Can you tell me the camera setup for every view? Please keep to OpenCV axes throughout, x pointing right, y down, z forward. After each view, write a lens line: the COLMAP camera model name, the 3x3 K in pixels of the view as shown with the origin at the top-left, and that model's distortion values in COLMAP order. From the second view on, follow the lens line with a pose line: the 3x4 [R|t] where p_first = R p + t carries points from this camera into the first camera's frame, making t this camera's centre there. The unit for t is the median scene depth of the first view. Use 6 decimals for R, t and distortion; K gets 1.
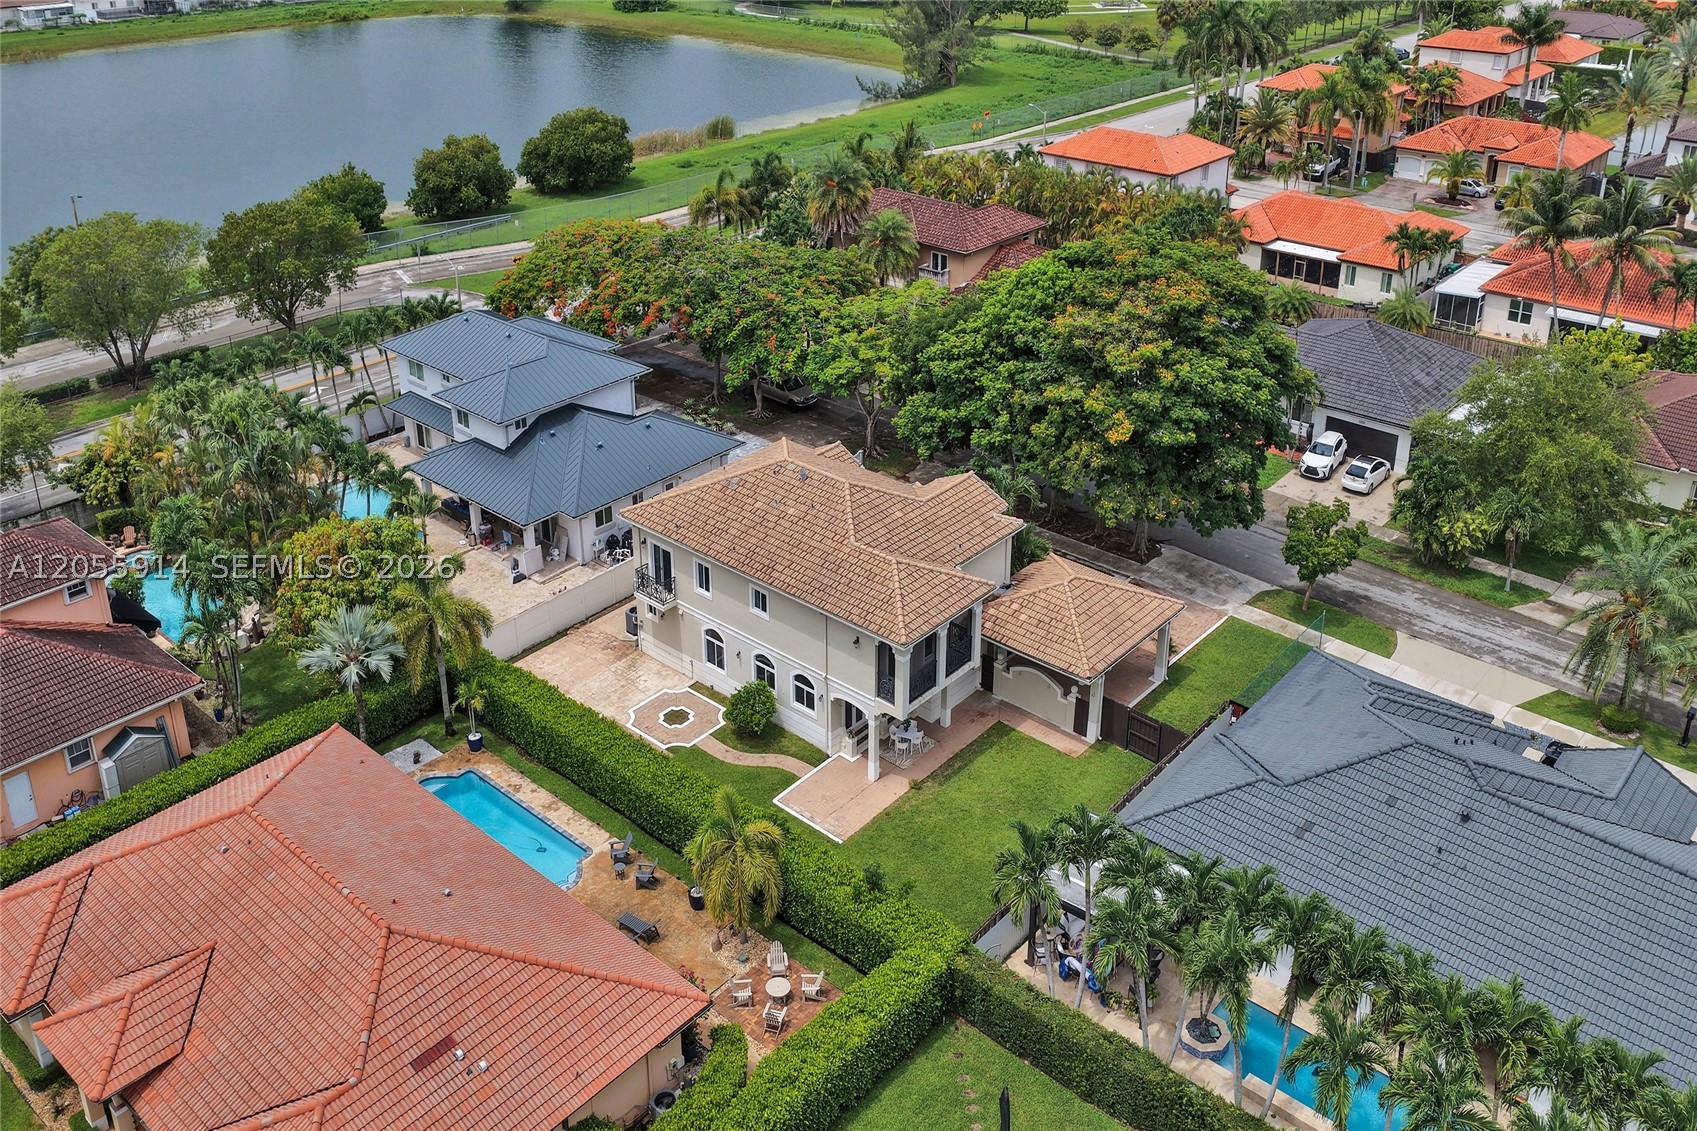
lens RADIAL K [[1396.7, 0, 848.4], [0, 1396.7, 451.8], [0, 0, 1]] dist [0.000696, 0.013435]
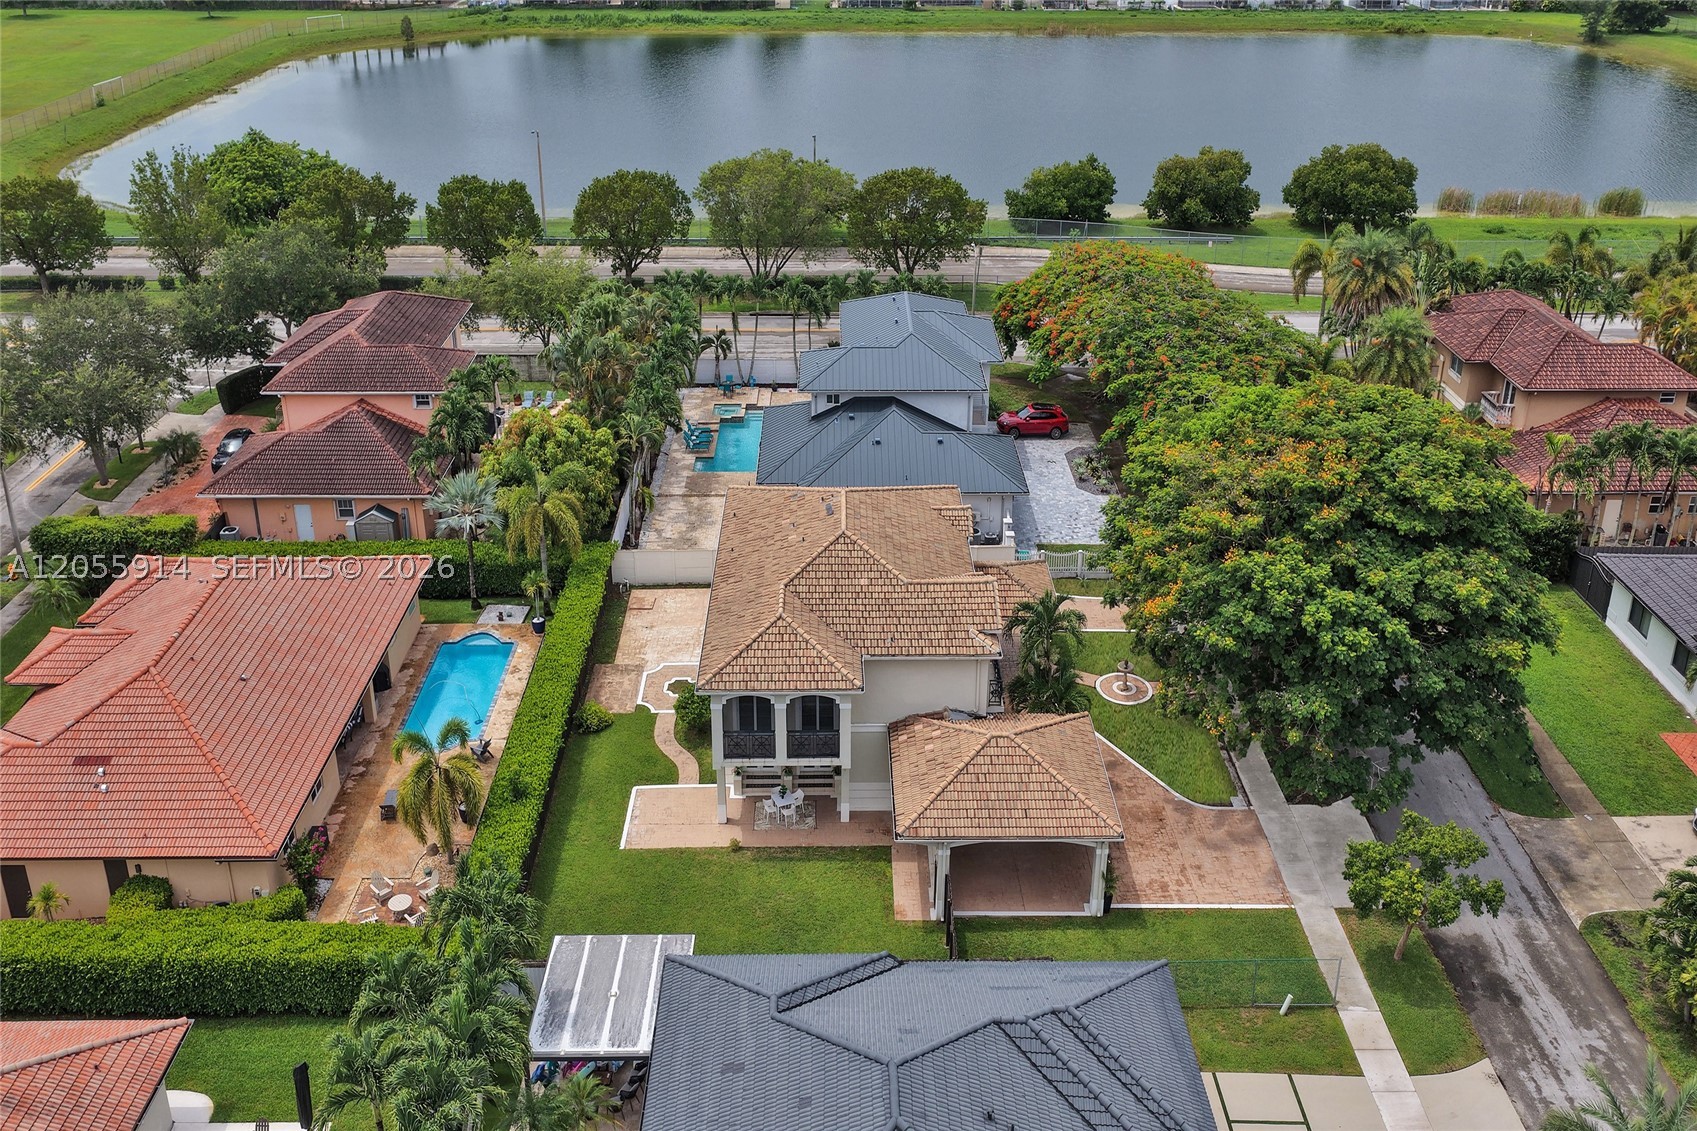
lens RADIAL K [[1412.2, 0, 858.5], [0, 1412.2, 426.8], [0, 0, 1]] dist [0.000274, 0.002230]
pose [[0.670429, 0.301157, -0.678107, 0.516059], [-0.317153, 0.942540, 0.105033, -0.120330], [0.670774, 0.144646, 0.727420, 0.249114]]
